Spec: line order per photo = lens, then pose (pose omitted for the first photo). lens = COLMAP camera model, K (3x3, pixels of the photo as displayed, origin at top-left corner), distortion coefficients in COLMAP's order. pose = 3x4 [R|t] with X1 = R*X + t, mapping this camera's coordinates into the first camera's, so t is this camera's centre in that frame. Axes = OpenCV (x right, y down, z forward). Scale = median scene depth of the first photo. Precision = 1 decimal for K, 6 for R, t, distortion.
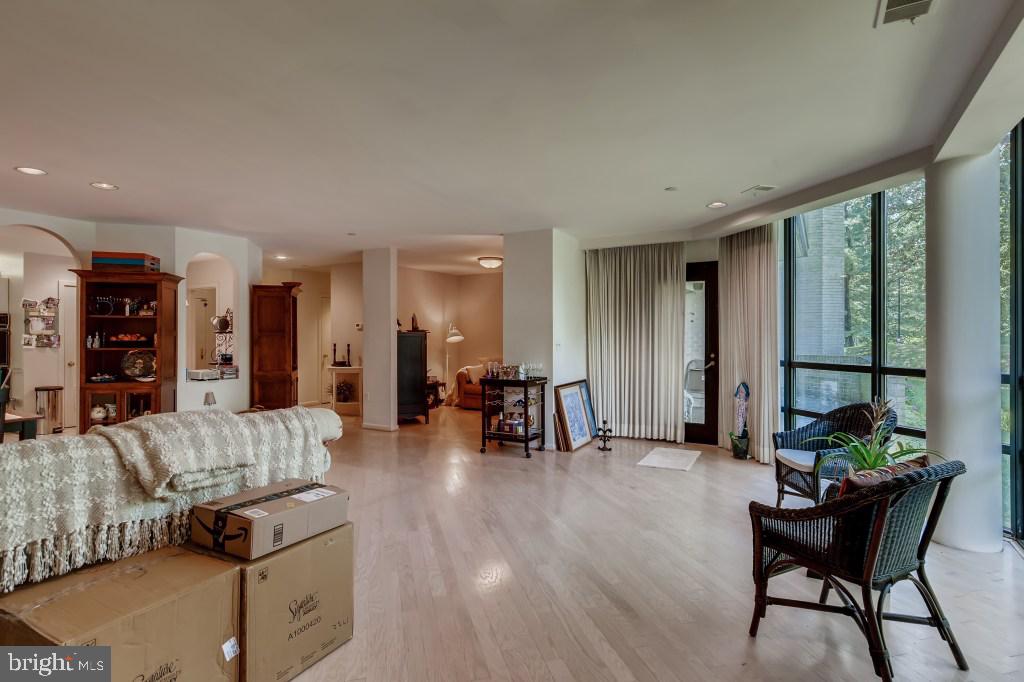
lens RADIAL K [[515.8, 0, 511.5], [0, 515.8, 338.5], [0, 0, 1]] dist [-0.003038, 0.001031]
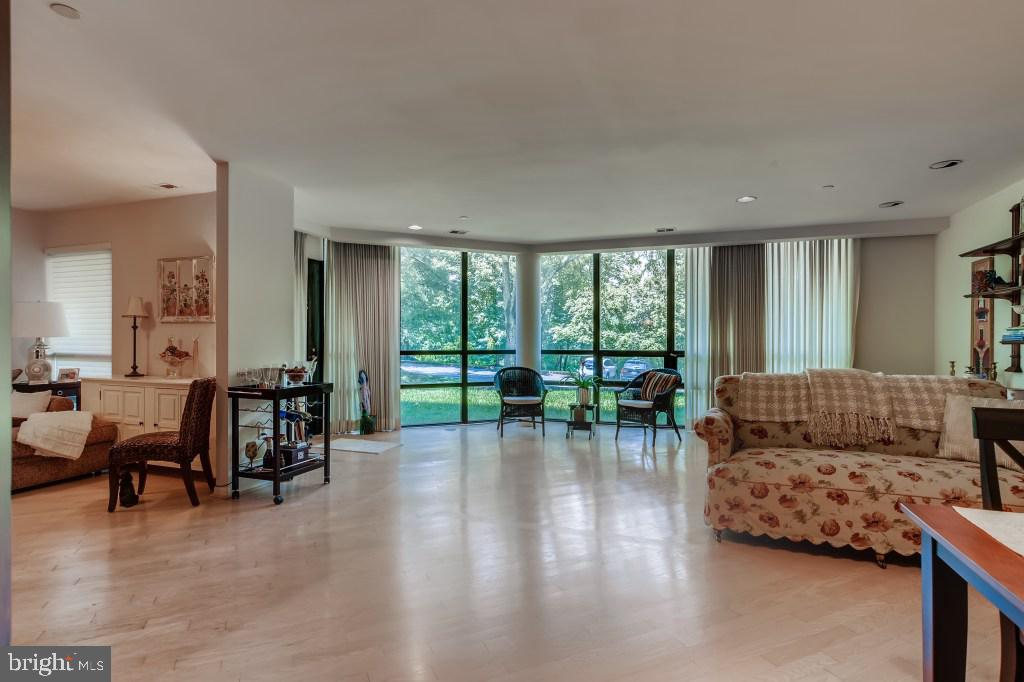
lens RADIAL K [[515.8, 0, 509.0], [0, 515.8, 340.2], [0, 0, 1]] dist [-0.003038, 0.001031]
pose [[-0.201093, 0.002605, 0.979569, -0.736194], [0.001994, 0.999995, -0.002250, 0.016795], [-0.979570, 0.001500, -0.201098, 0.838797]]
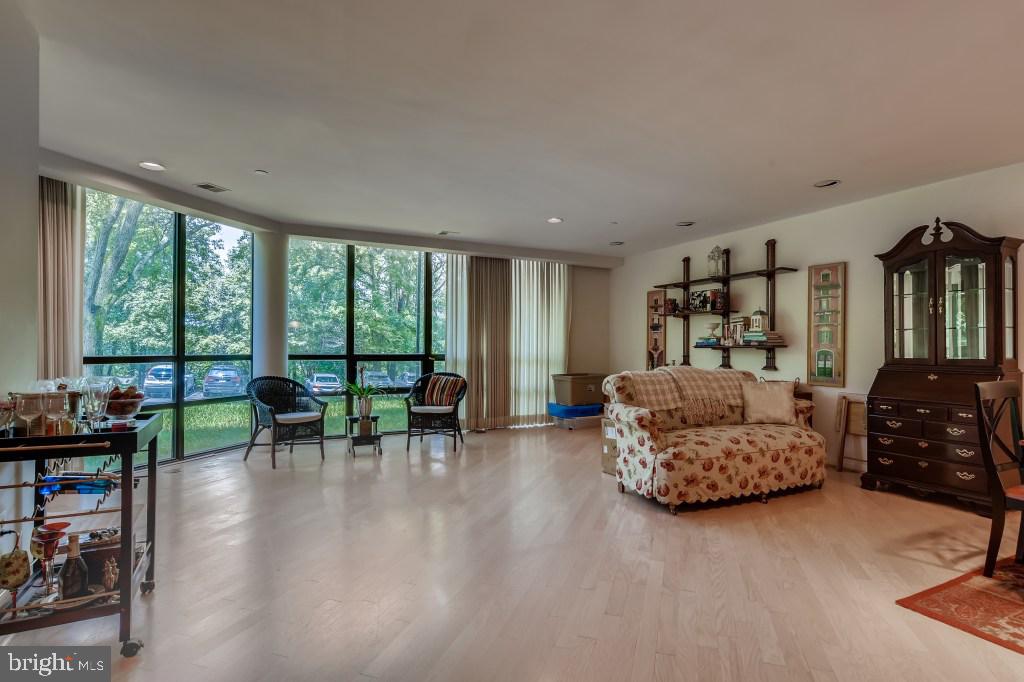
lens RADIAL K [[515.8, 0, 519.2], [0, 515.8, 345.5], [0, 0, 1]] dist [-0.003038, 0.001031]
pose [[-0.850382, -0.002603, 0.526160, -0.438899], [-0.004349, 0.999988, -0.002083, 0.020511], [-0.526149, -0.004060, -0.850383, 1.137803]]
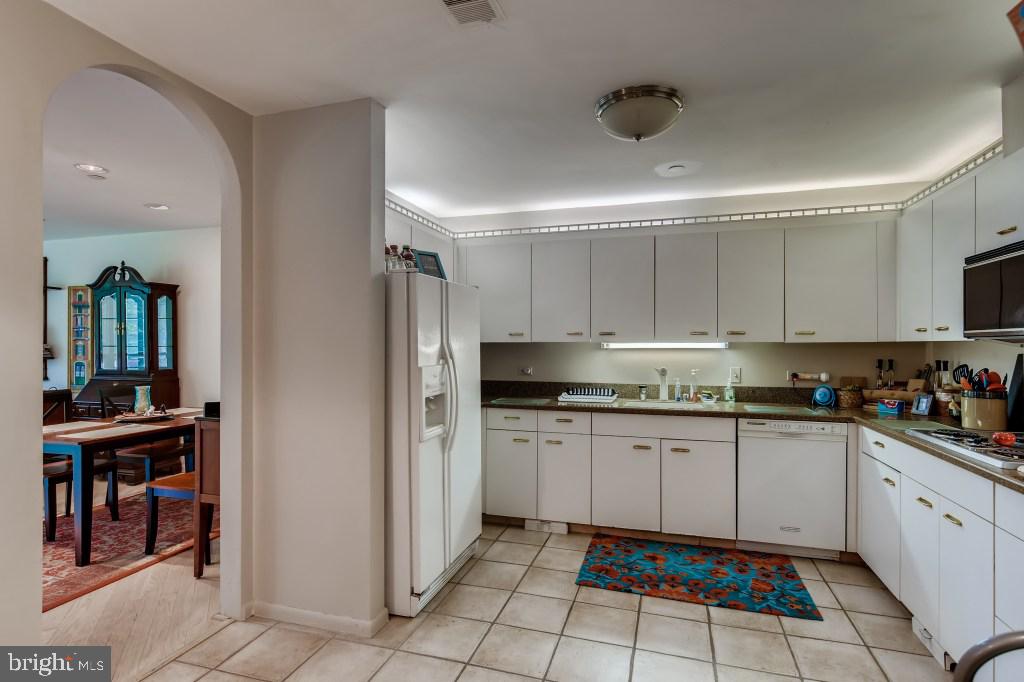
lens RADIAL K [[515.8, 0, 520.0], [0, 515.8, 344.4], [0, 0, 1]] dist [-0.003038, 0.001031]
pose [[-0.966587, -0.000263, -0.256337, -0.986330], [-0.000796, 0.999998, 0.001974, -0.011631], [0.256336, 0.002112, -0.966585, 1.302717]]
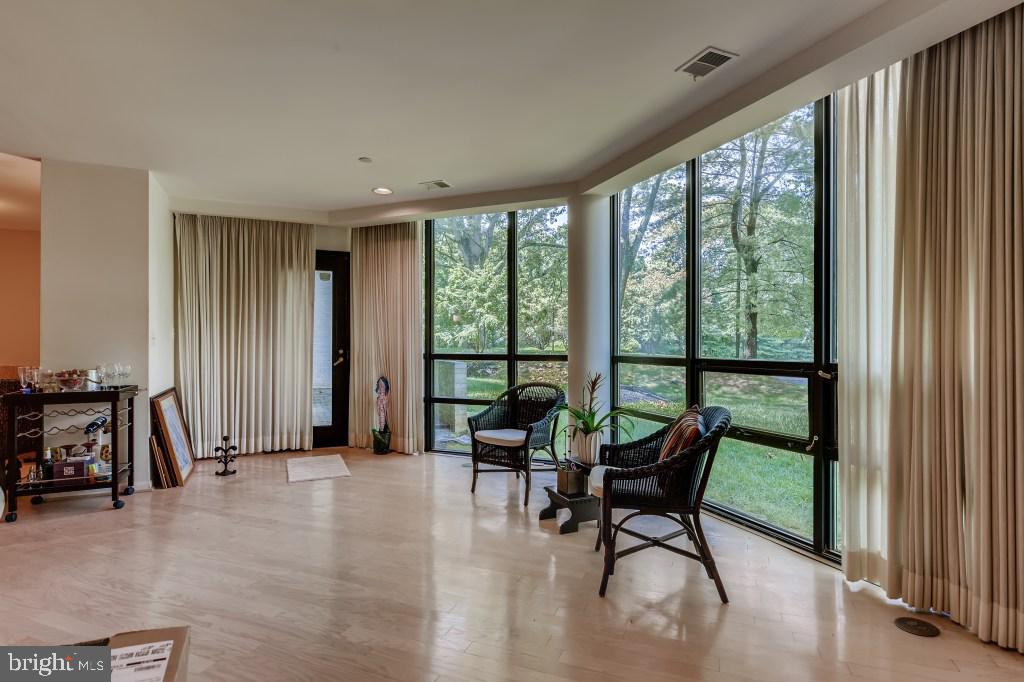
lens RADIAL K [[515.8, 0, 505.7], [0, 515.8, 345.3], [0, 0, 1]] dist [-0.003038, 0.001031]
pose [[0.596977, -0.000702, 0.802258, -0.190922], [0.001426, 0.999999, -0.000186, 0.022796], [-0.802257, 0.001255, 0.596978, 0.199090]]
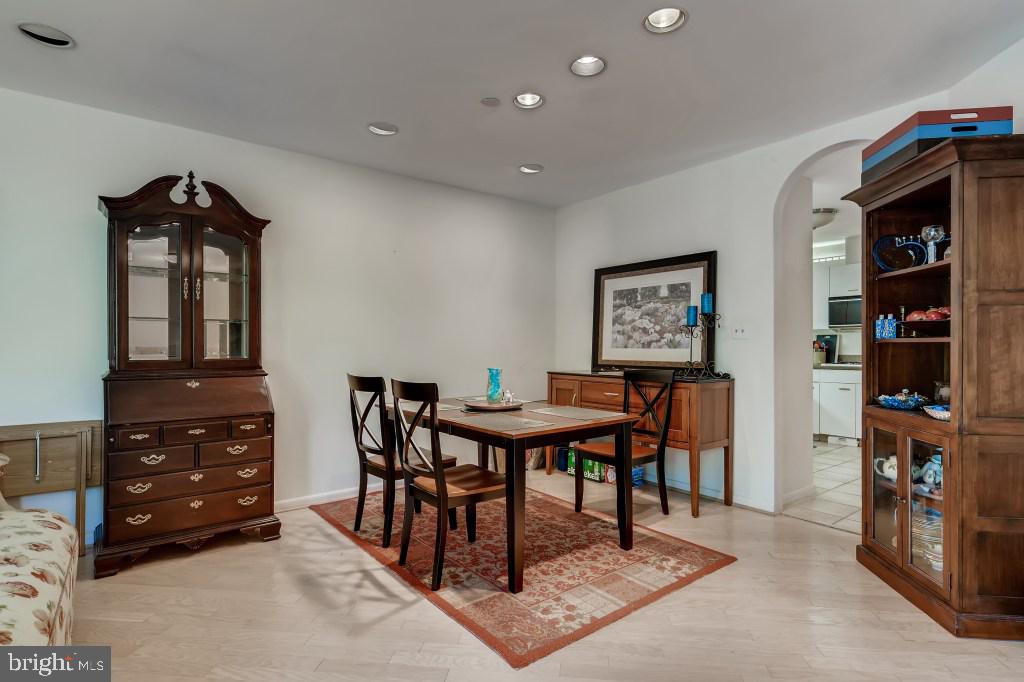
lens RADIAL K [[515.8, 0, 513.1], [0, 515.8, 347.9], [0, 0, 1]] dist [-0.003038, 0.001031]
pose [[-0.348835, -0.000344, -0.937184, -0.181490], [0.003087, 0.999994, -0.001516, 0.024669], [0.937179, -0.003422, -0.348832, 0.744731]]
